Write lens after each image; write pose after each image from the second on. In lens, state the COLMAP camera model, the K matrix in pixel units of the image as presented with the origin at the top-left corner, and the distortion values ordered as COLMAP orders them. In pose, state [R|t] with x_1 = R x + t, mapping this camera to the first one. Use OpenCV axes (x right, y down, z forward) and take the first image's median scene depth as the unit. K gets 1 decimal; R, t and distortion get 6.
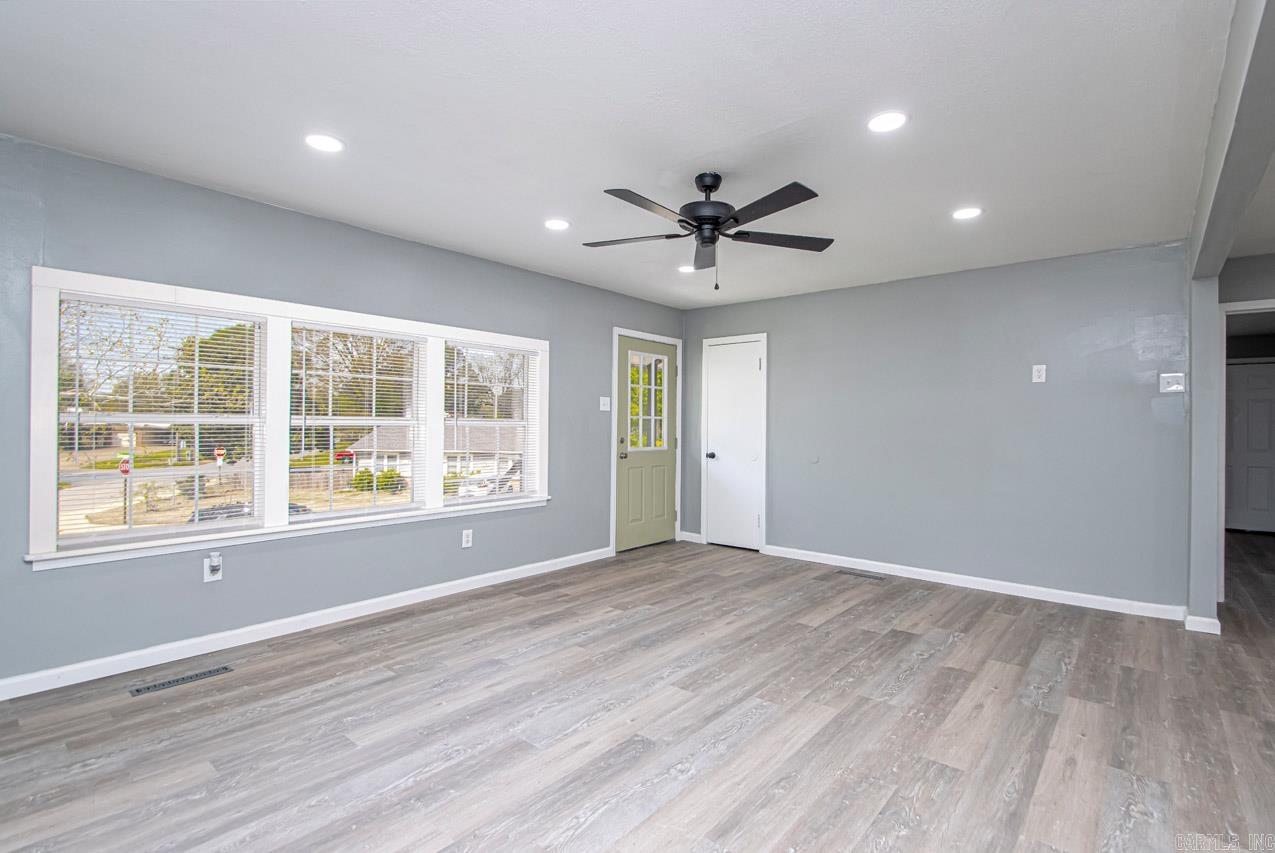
lens RADIAL K [[605.1, 0, 626.7], [0, 605.1, 431.9], [0, 0, 1]] dist [0.012379, -0.014014]
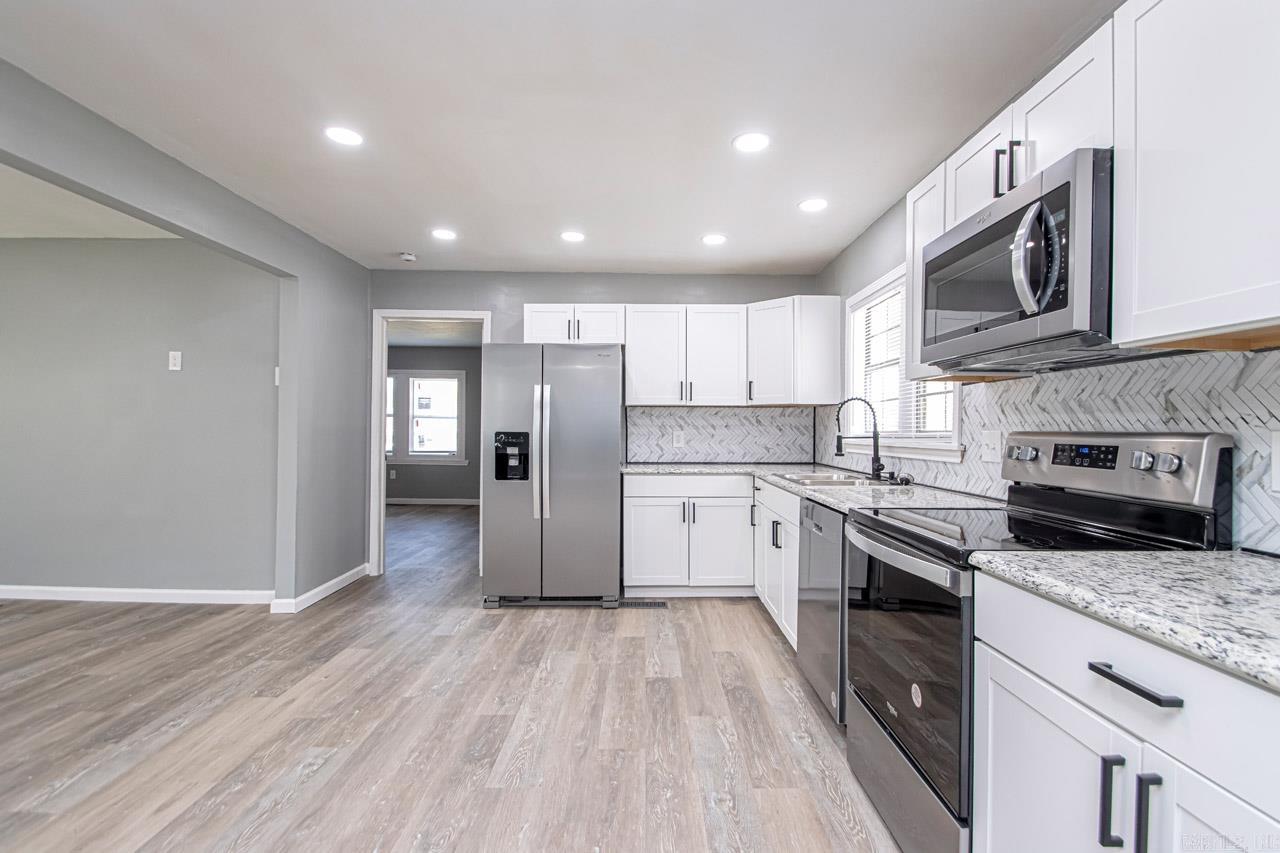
lens RADIAL K [[607.5, 0, 665.5], [0, 607.5, 423.7], [0, 0, 1]] dist [0.012379, -0.014014]
pose [[0.744855, 0.009246, 0.667162, 0.661138], [-0.004190, 0.999949, -0.009181, 0.007084], [-0.667213, 0.004043, 0.744856, -0.211826]]
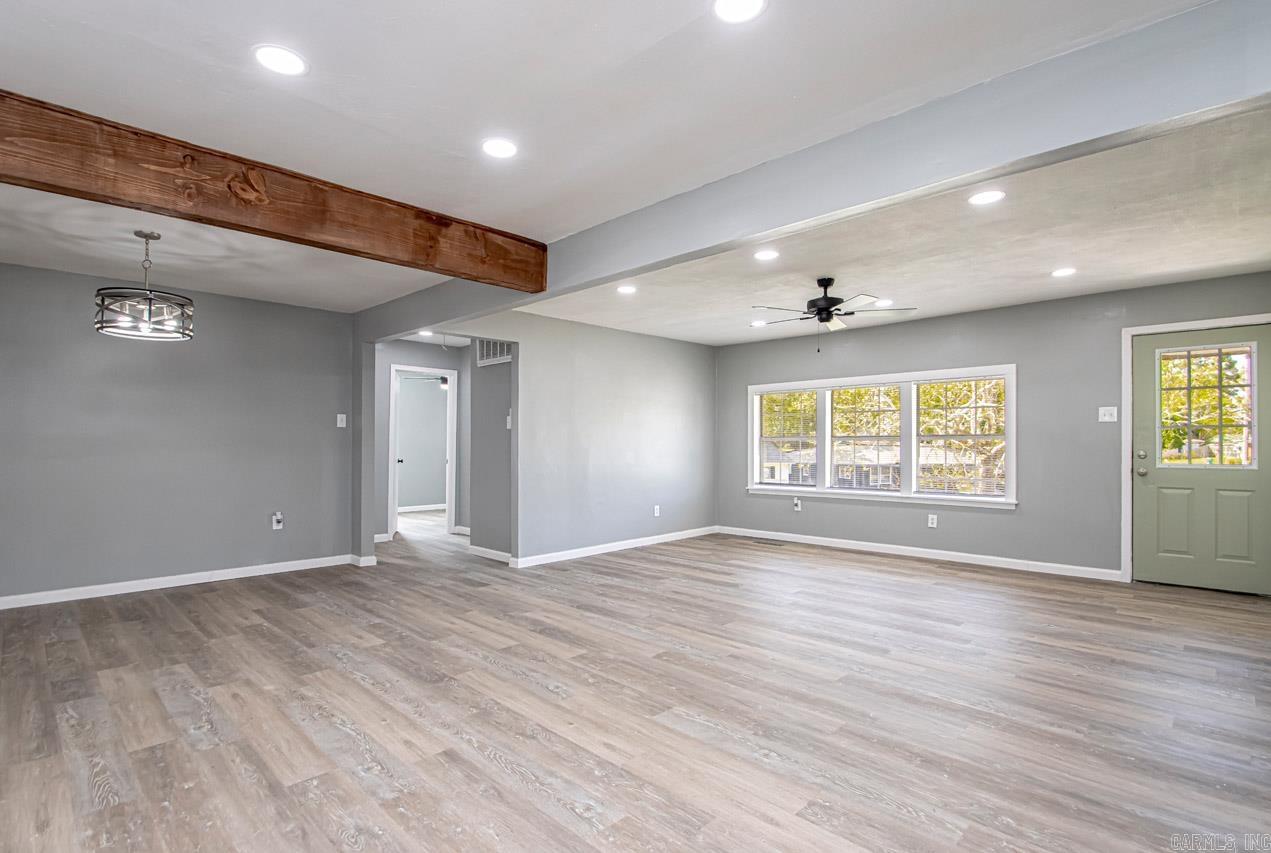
lens RADIAL K [[603.2, 0, 649.5], [0, 603.2, 430.9], [0, 0, 1]] dist [0.012379, -0.014014]
pose [[-0.058988, -0.025473, -0.997934, 1.282039], [-0.006332, 0.999664, -0.025142, 0.008626], [0.998239, 0.004836, -0.059129, 0.472350]]
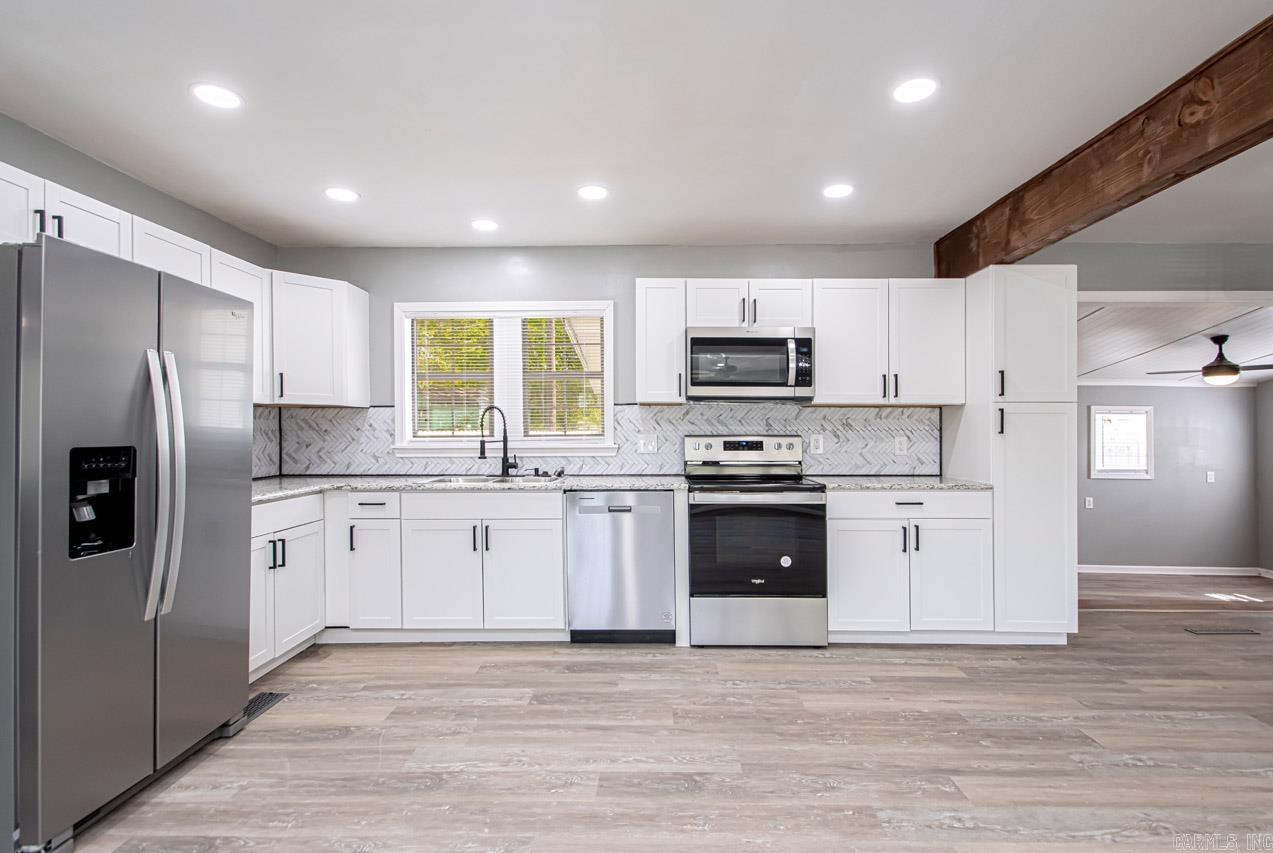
lens RADIAL K [[604.2, 0, 649.3], [0, 604.2, 428.8], [0, 0, 1]] dist [0.012379, -0.014014]
pose [[-0.632138, 0.000633, 0.774856, 0.522472], [0.001908, 0.999998, 0.000740, -0.003633], [-0.774854, 0.001946, -0.632138, 0.673888]]
